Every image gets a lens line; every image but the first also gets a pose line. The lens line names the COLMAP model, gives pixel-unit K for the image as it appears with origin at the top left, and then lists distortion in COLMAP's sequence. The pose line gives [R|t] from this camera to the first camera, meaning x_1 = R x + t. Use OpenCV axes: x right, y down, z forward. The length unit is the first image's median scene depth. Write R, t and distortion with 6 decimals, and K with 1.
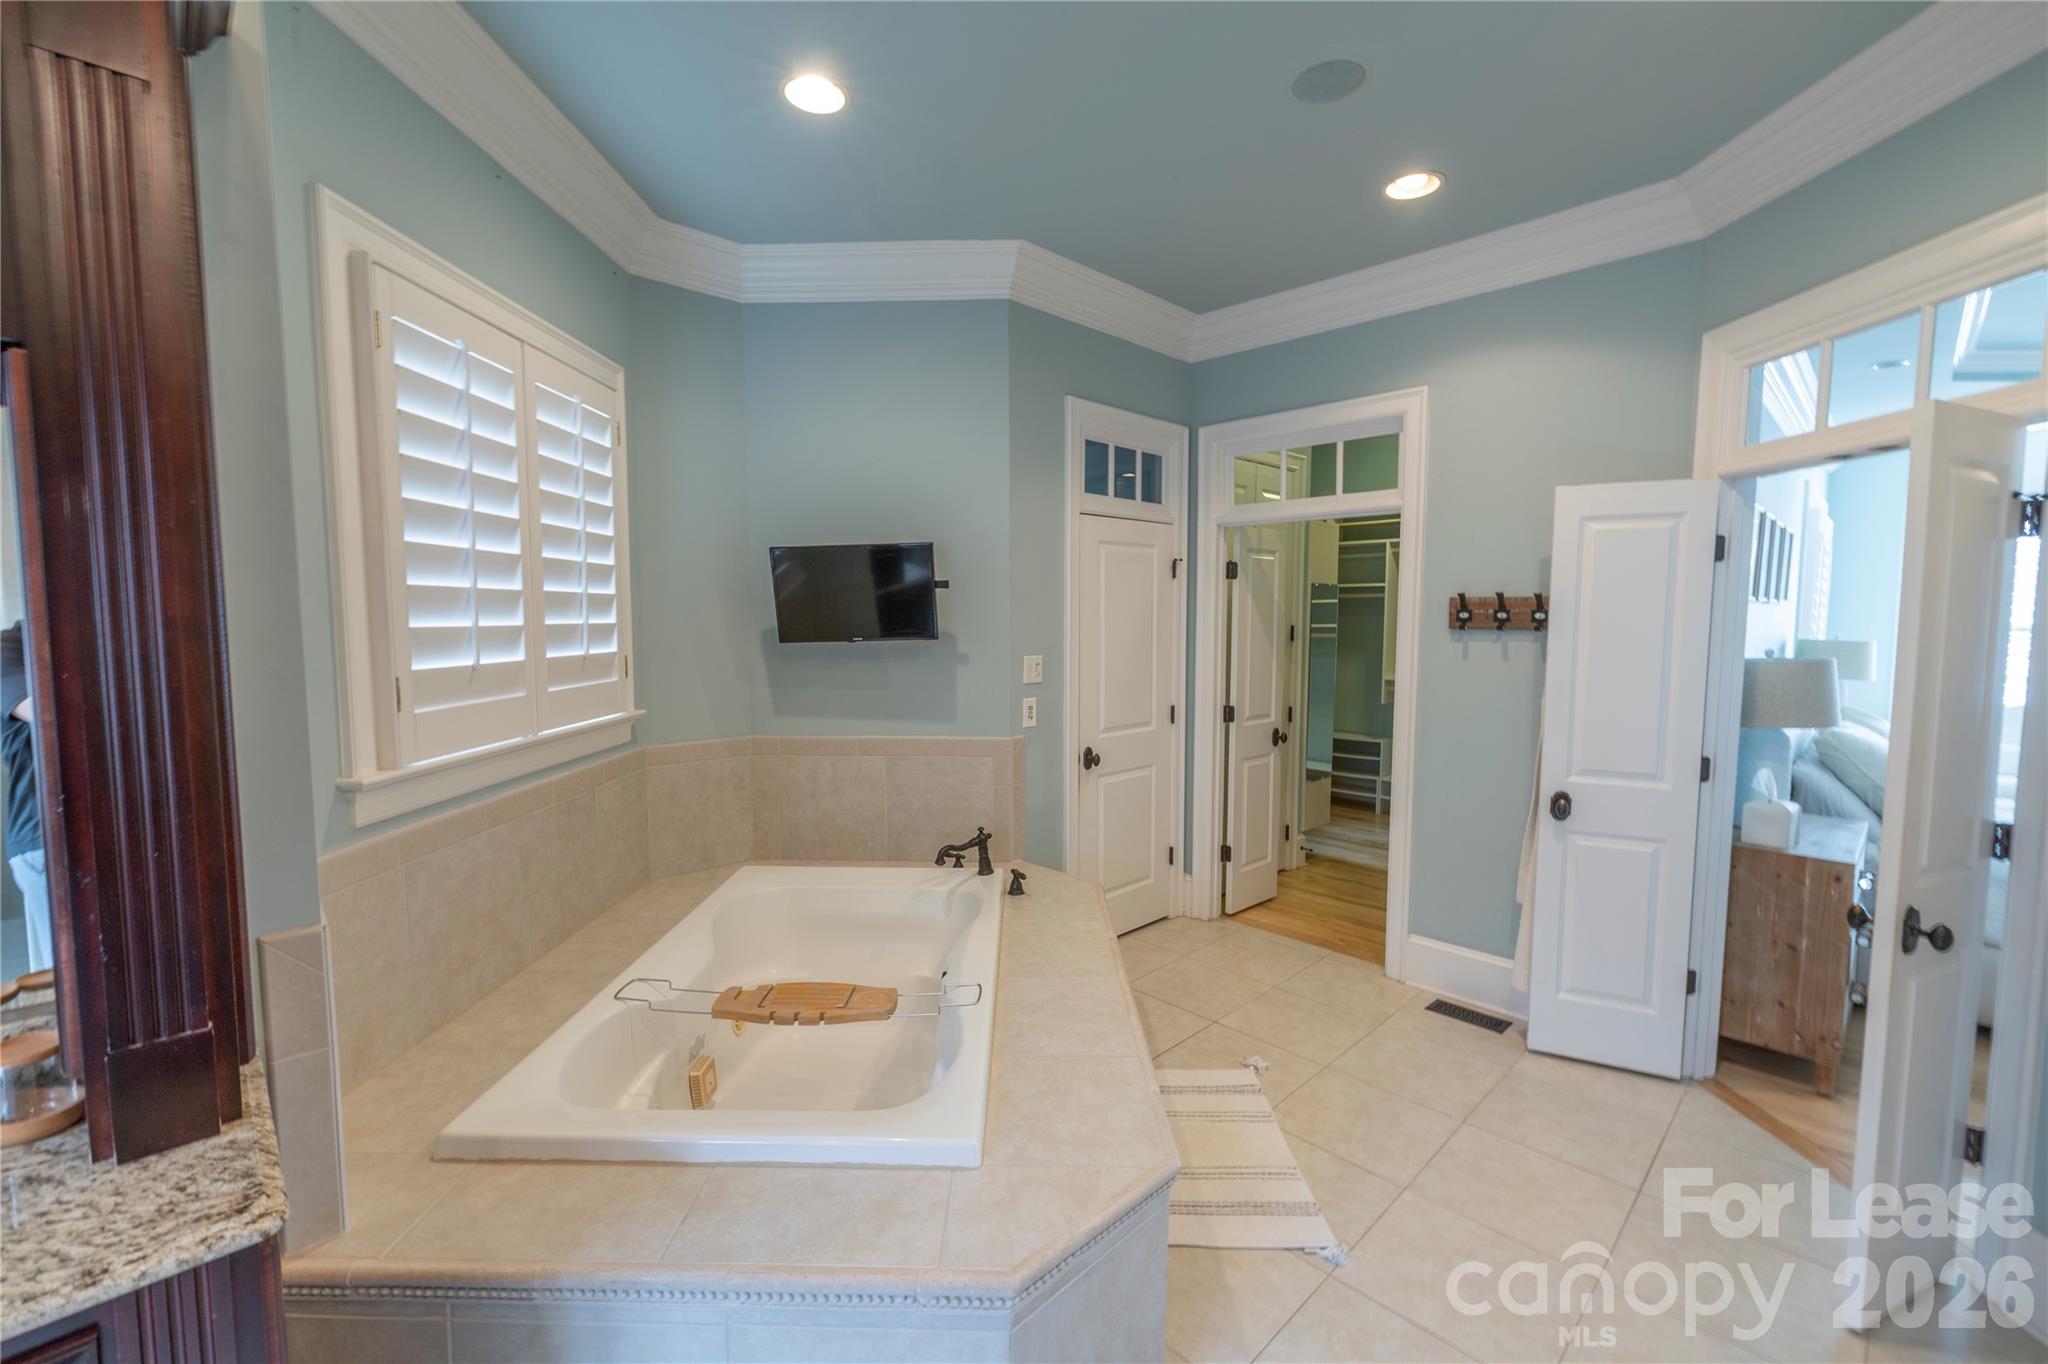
lens RADIAL K [[866.9, 0, 1024.0], [0, 866.9, 682.0], [0, 0, 1]] dist [-0.004578, 0.000240]
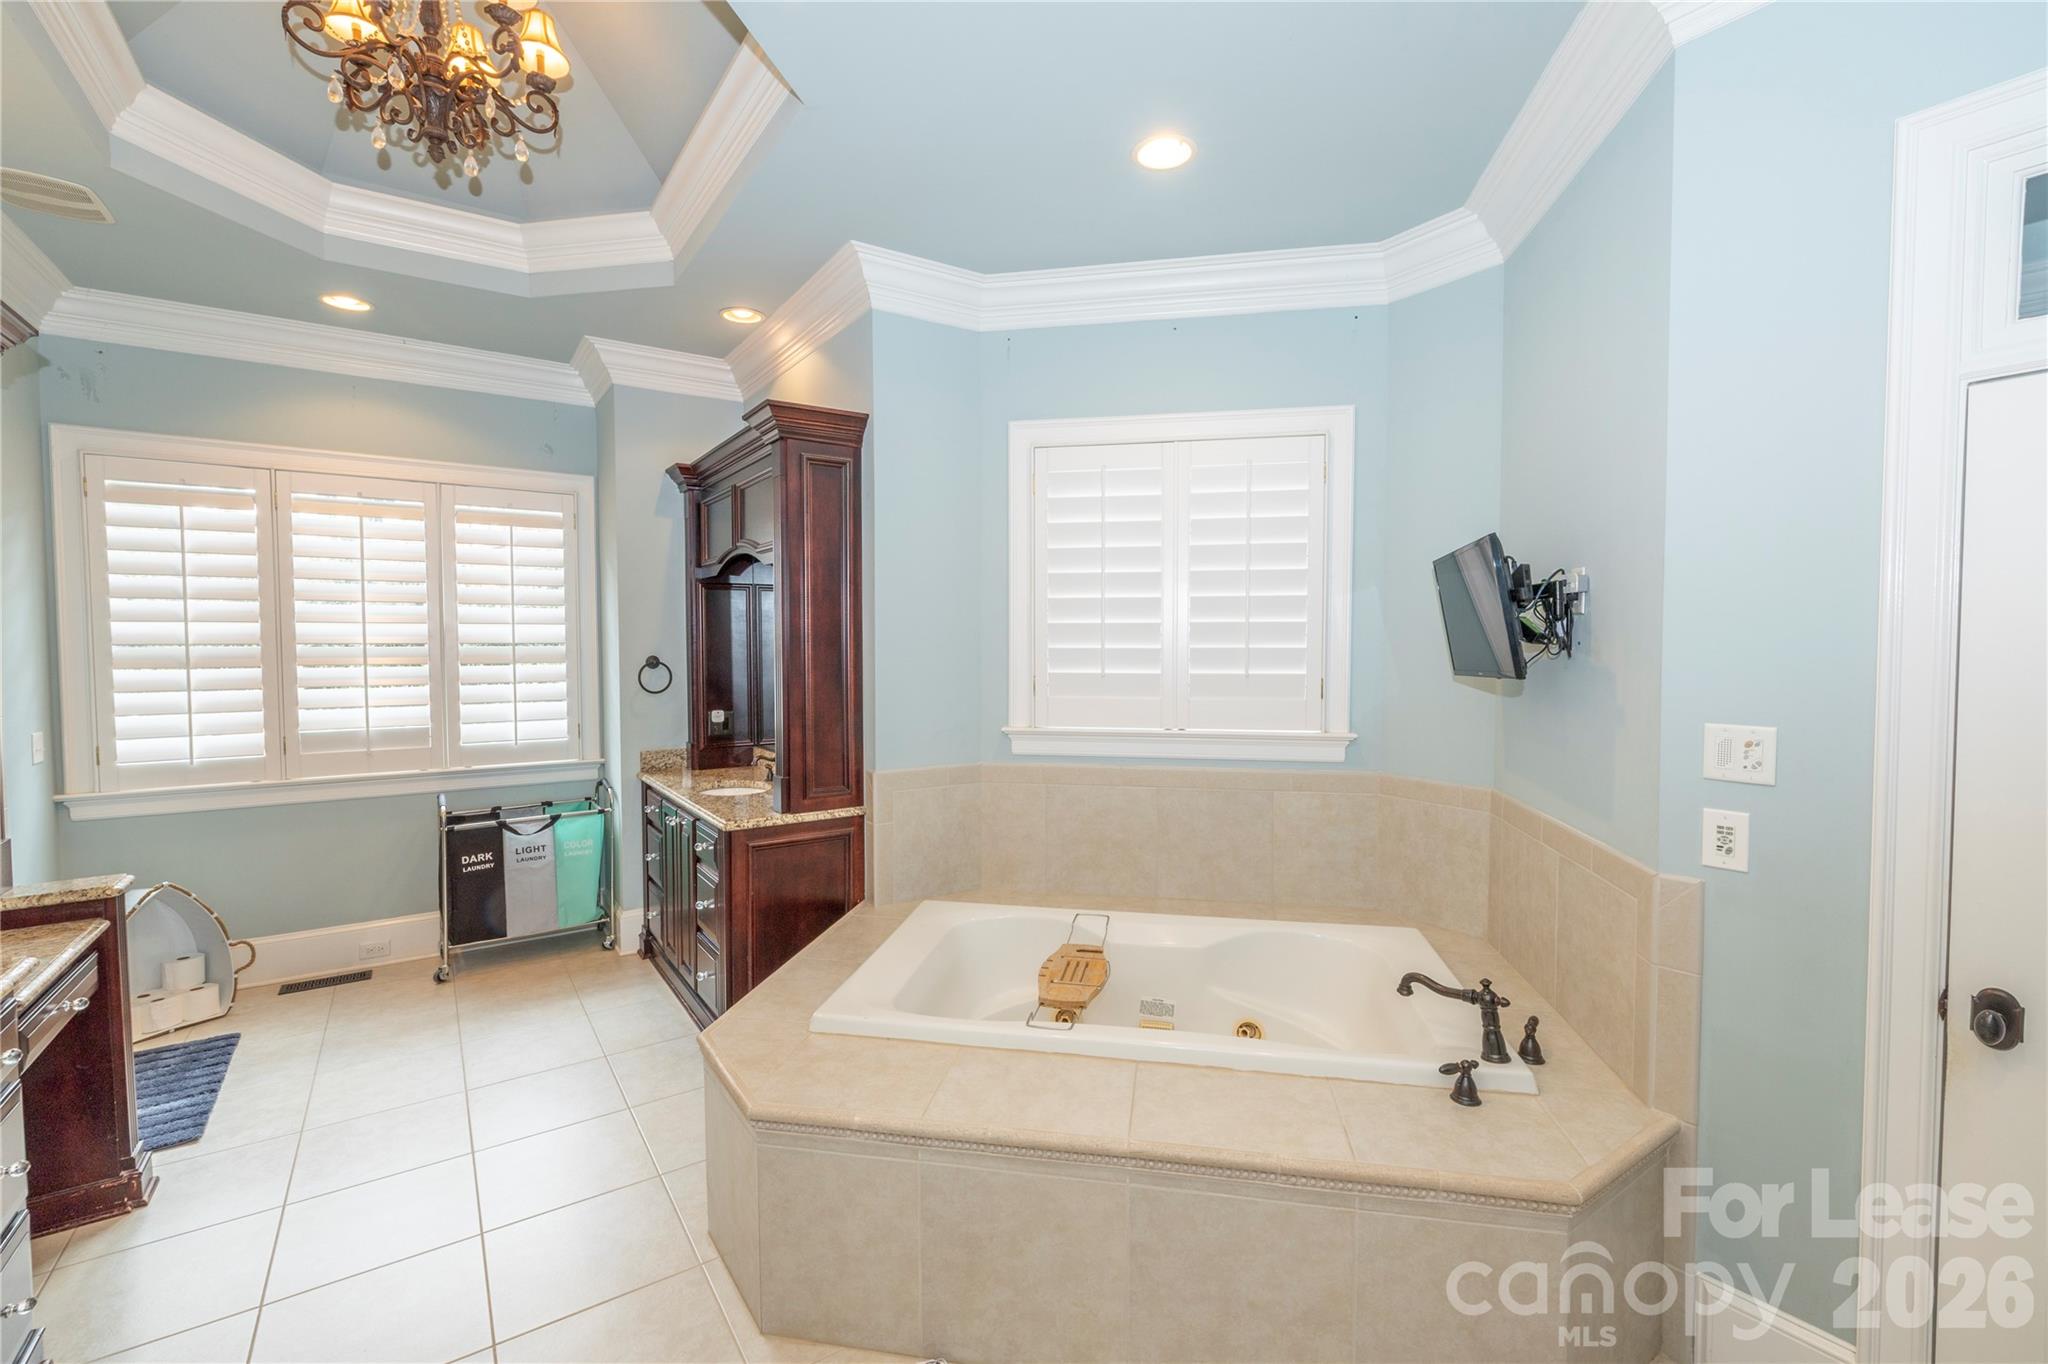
lens RADIAL K [[866.9, 0, 1024.0], [0, 866.9, 682.0], [0, 0, 1]] dist [-0.004578, 0.000240]
pose [[-0.175632, 0.048105, -0.983280, 0.614136], [-0.074991, 0.995250, 0.062085, -0.060100], [0.981596, 0.084642, -0.171190, 0.763475]]
